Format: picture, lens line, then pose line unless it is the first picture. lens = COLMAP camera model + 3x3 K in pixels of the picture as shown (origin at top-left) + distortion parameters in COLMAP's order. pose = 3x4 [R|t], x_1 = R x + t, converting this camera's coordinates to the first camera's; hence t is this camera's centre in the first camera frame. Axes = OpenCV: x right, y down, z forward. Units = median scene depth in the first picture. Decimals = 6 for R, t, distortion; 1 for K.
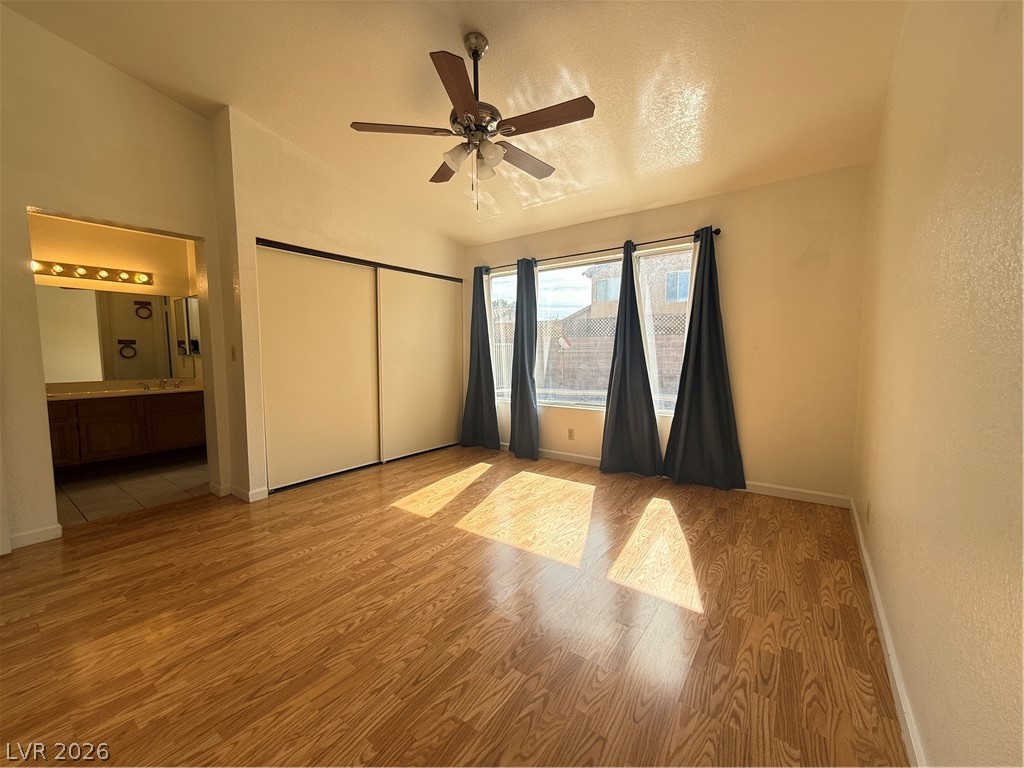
lens RADIAL K [[404.9, 0, 516.1], [0, 404.9, 391.1], [0, 0, 1]] dist [-0.007391, -0.000036]
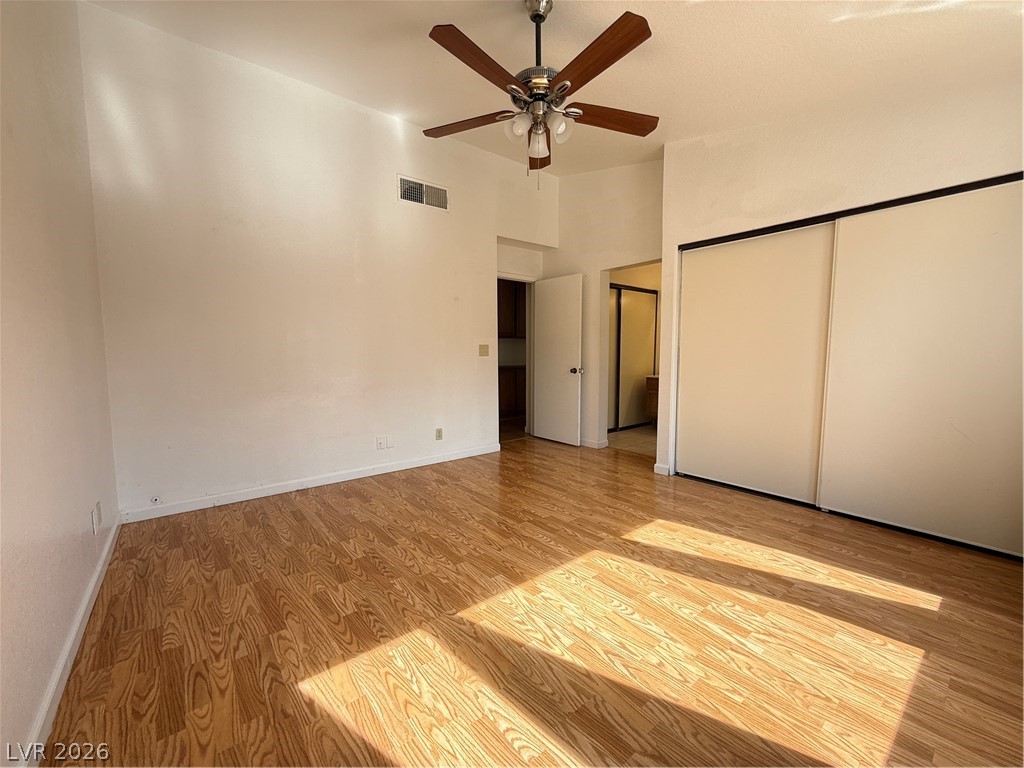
lens RADIAL K [[417.7, 0, 510.7], [0, 417.7, 370.8], [0, 0, 1]] dist [-0.001476, -0.000259]
pose [[-0.274394, 0.050939, -0.960267, 0.622900], [-0.086839, 0.993203, 0.077500, -0.080531], [0.957688, 0.104654, -0.268105, 0.887978]]
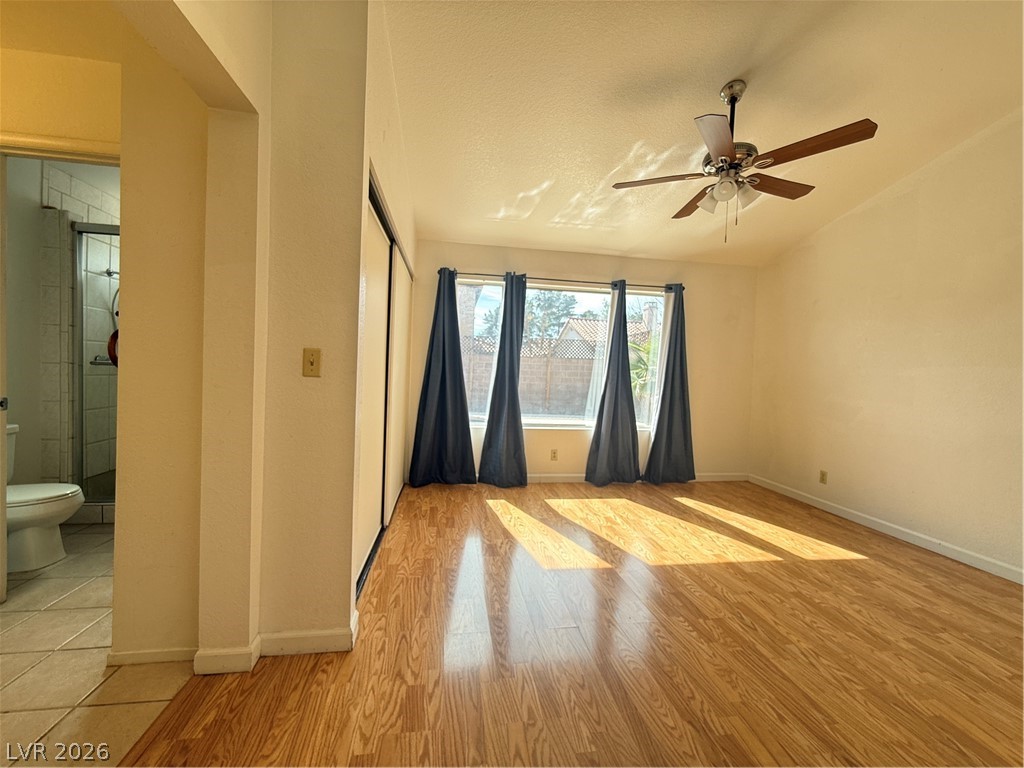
lens RADIAL K [[409.4, 0, 513.5], [0, 409.4, 384.6], [0, 0, 1]] dist [0.000004, 0.000069]
pose [[0.715150, 0.010100, 0.698898, -0.880100], [0.029220, 0.998589, -0.044330, -0.033960], [-0.698360, 0.052125, 0.713847, 0.459772]]
